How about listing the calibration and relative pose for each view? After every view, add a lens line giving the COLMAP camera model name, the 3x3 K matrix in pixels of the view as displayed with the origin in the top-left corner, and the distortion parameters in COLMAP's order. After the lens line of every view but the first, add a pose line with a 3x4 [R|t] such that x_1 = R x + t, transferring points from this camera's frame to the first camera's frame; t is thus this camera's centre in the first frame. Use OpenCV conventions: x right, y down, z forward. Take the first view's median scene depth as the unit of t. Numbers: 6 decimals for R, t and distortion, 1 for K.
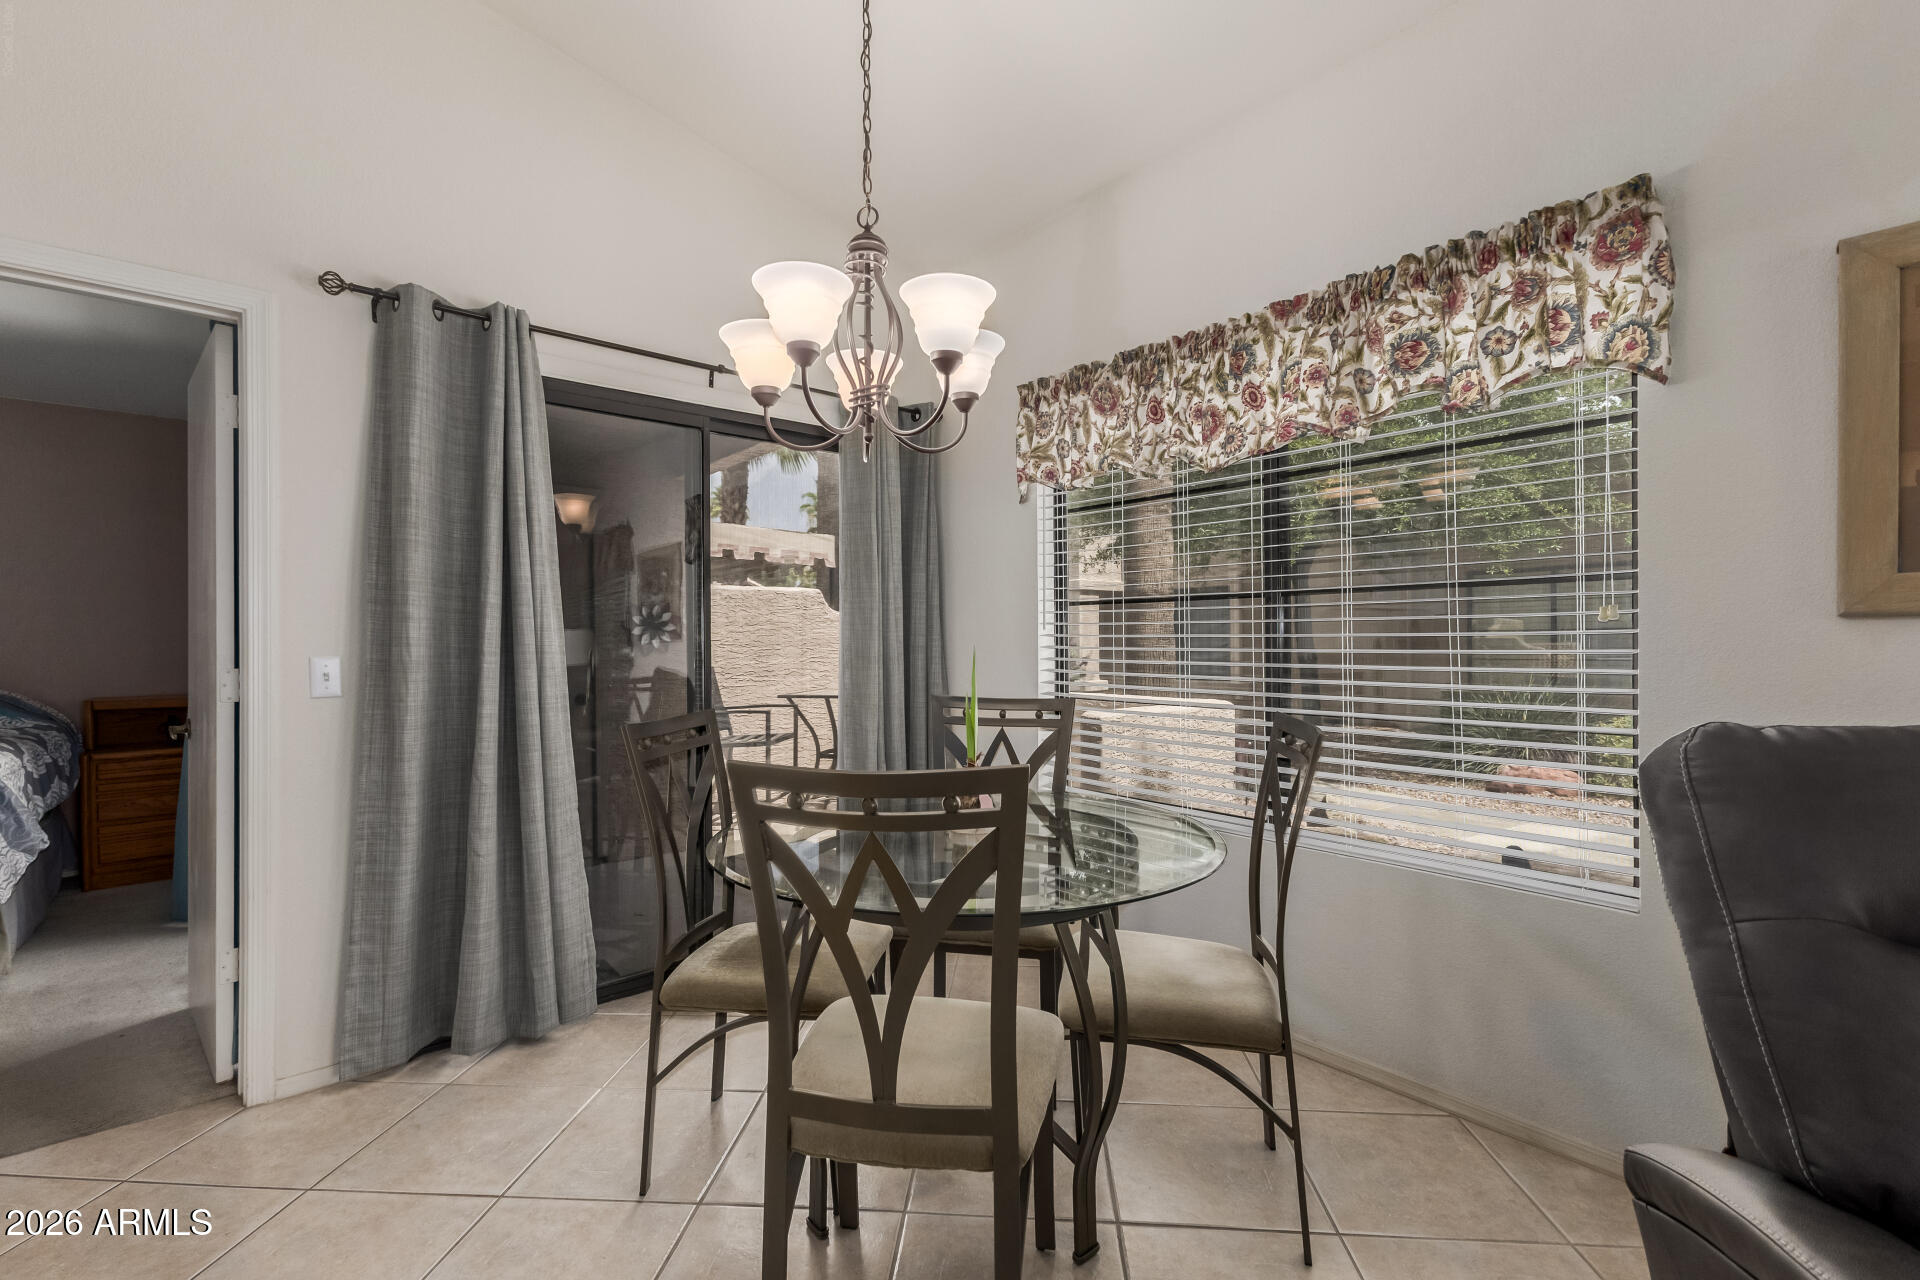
lens RADIAL K [[837.8, 0, 960.0], [0, 837.8, 640.0], [0, 0, 1]] dist [0.009291, -0.000115]
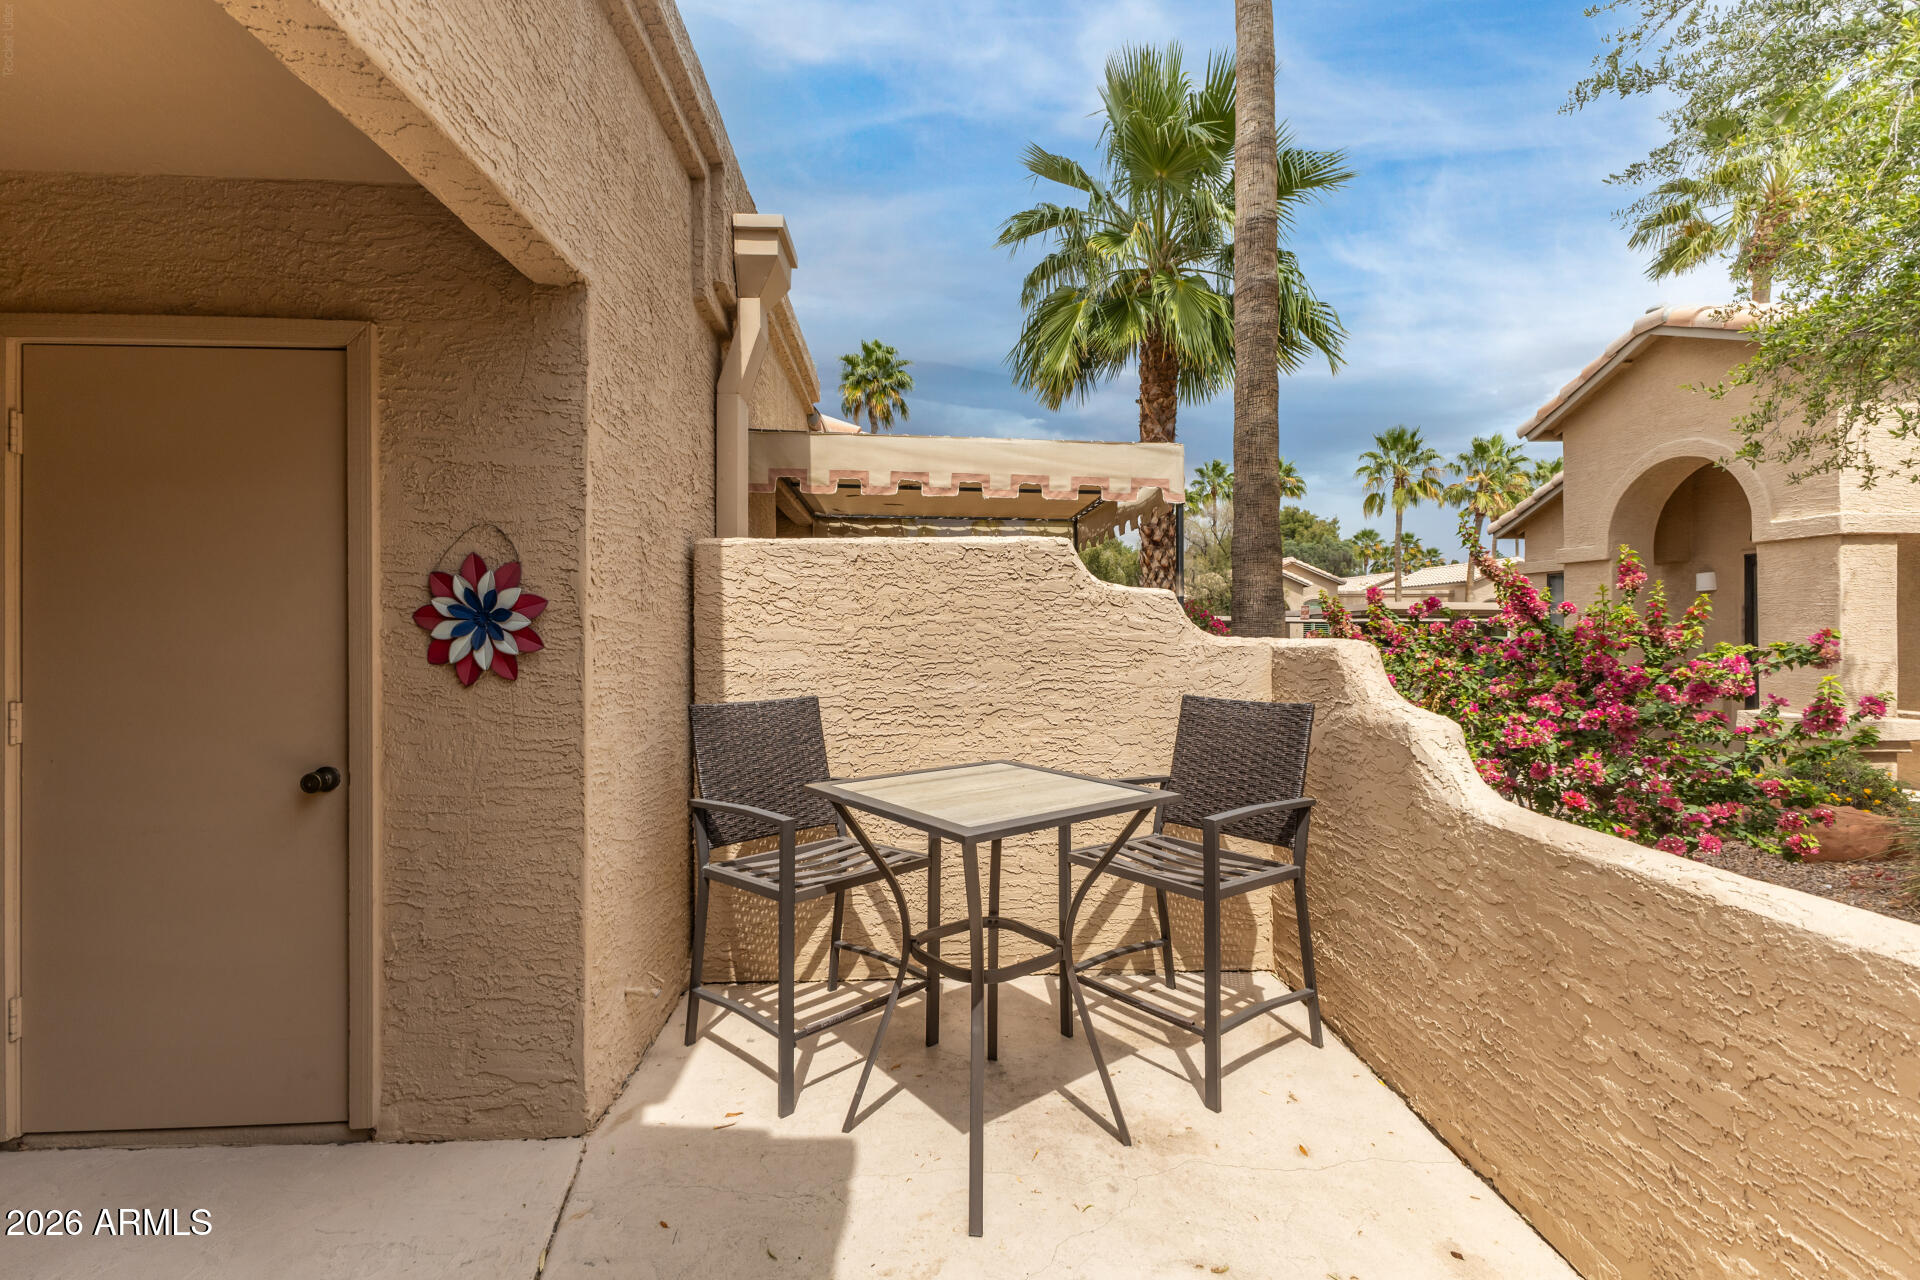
lens RADIAL K [[836.2, 0, 959.0], [0, 836.2, 625.7], [0, 0, 1]] dist [0.010691, -0.000044]
pose [[0.787419, -0.001198, -0.616417, 0.121985], [-0.000550, 0.999996, -0.002646, -0.013813], [0.616418, 0.002423, 0.787415, 0.918602]]
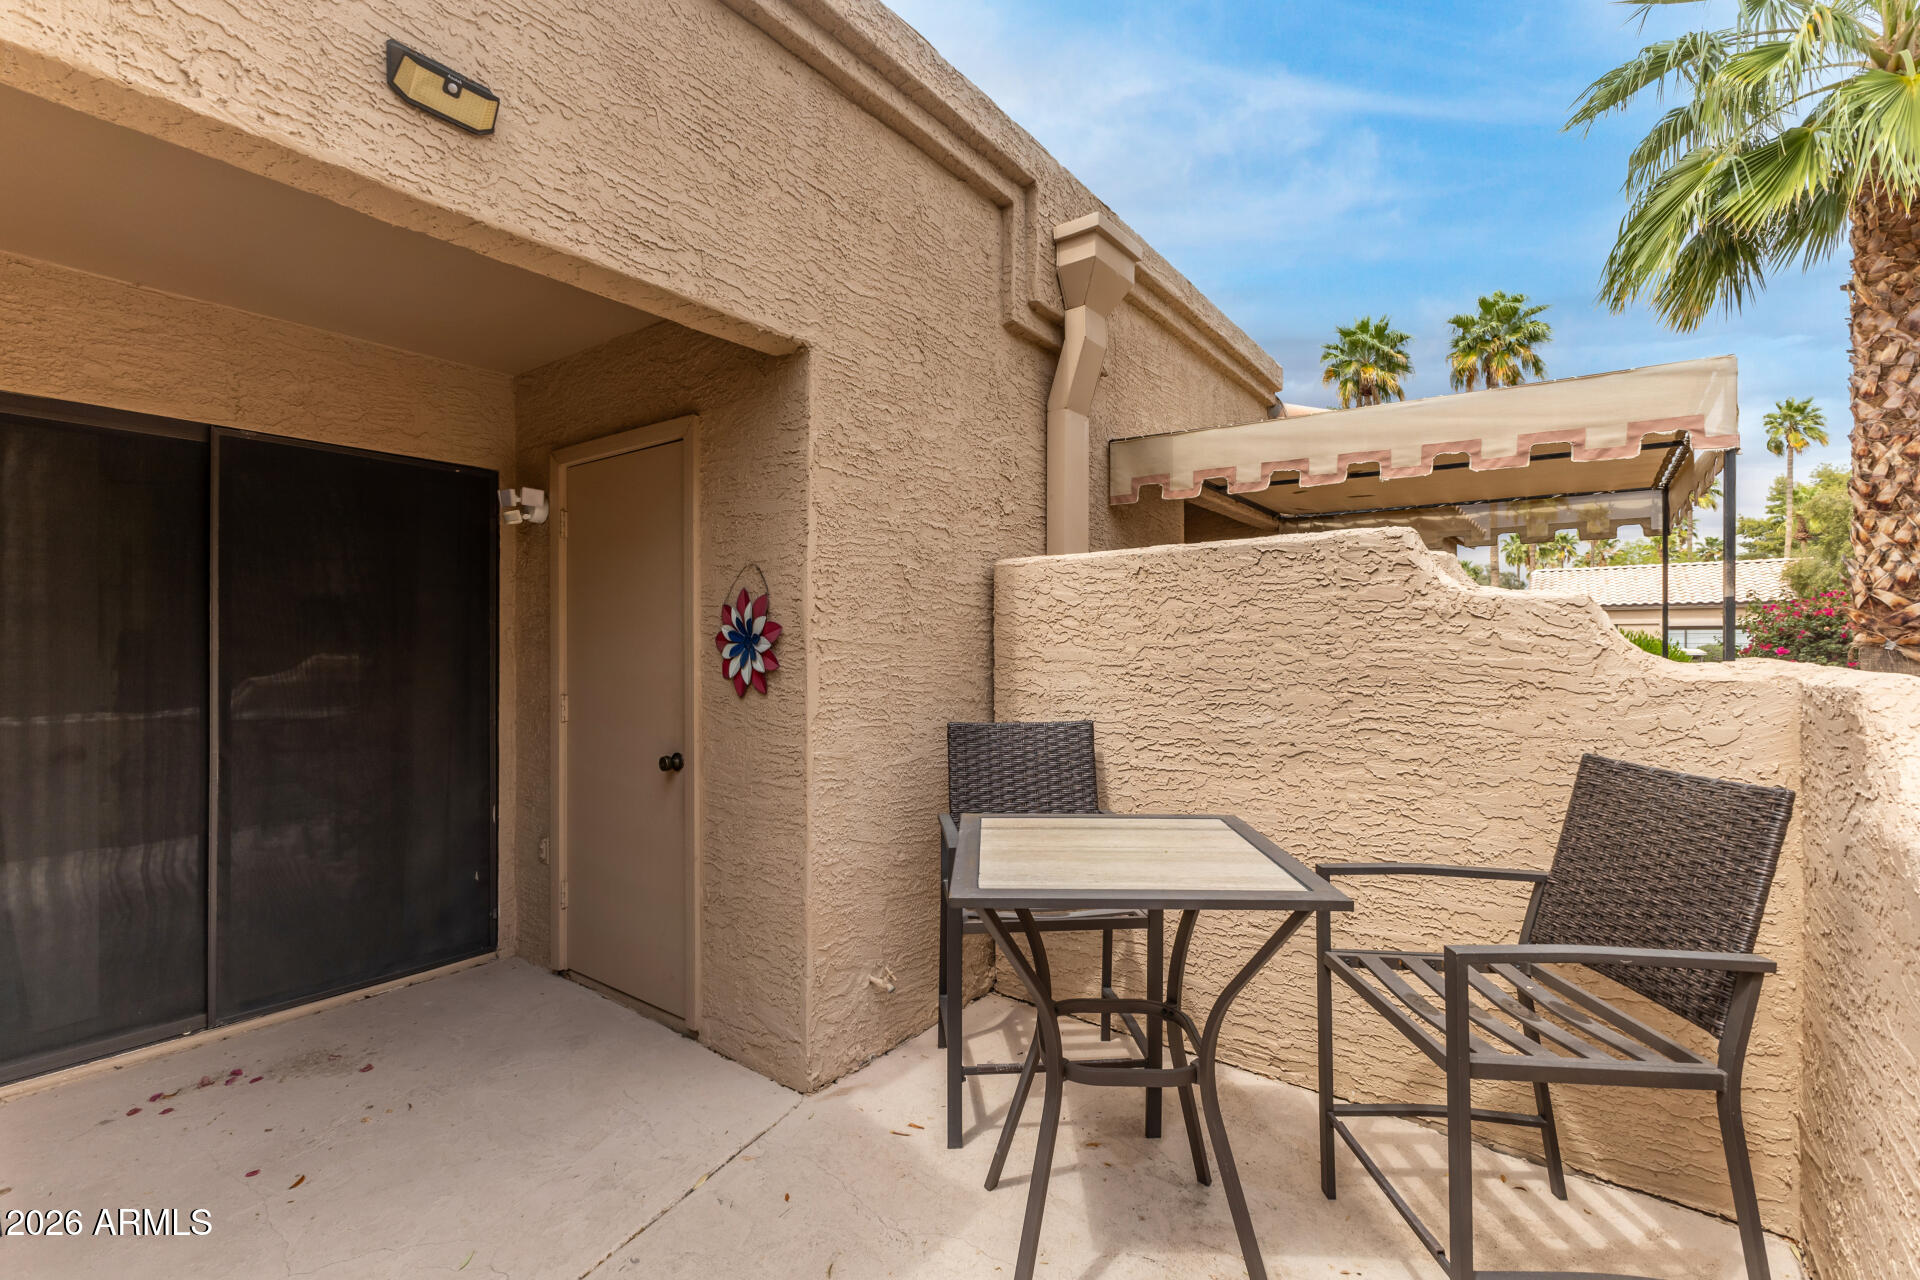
lens RADIAL K [[839.2, 0, 956.6], [0, 839.2, 643.0], [0, 0, 1]] dist [0.009227, -0.000571]
pose [[0.205643, 0.004718, -0.978616, 0.218789], [0.002153, 0.999984, 0.005273, -0.021512], [0.978625, -0.003191, 0.205629, 1.163599]]
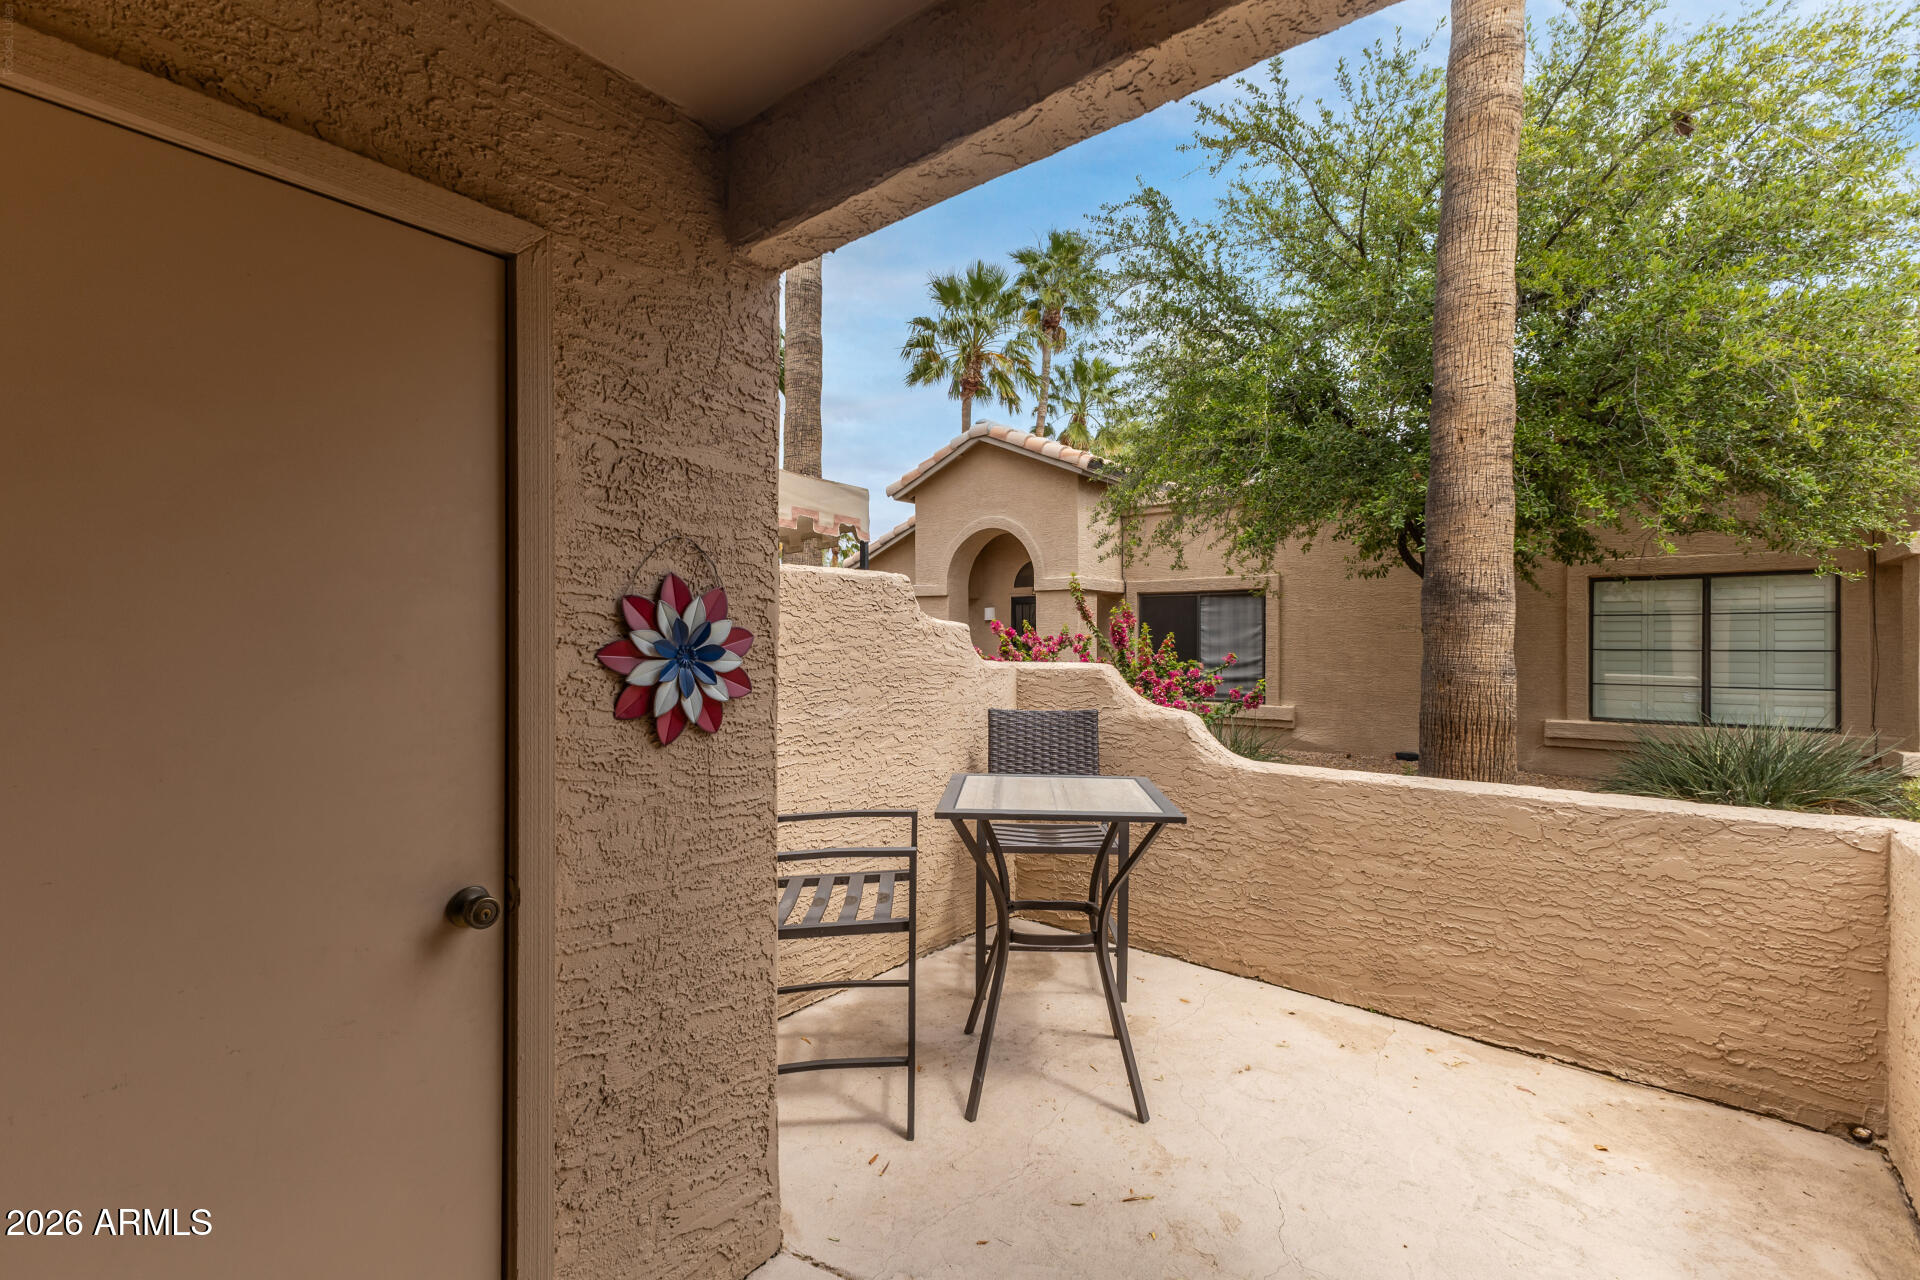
lens RADIAL K [[846.7, 0, 965.7], [0, 846.7, 635.9], [0, 0, 1]] dist [0.010603, -0.000496]
pose [[0.982603, 0.008329, 0.185531, -0.360822], [-0.007176, 0.999951, -0.006887, -0.027820], [-0.185579, 0.005436, 0.982614, 0.719022]]
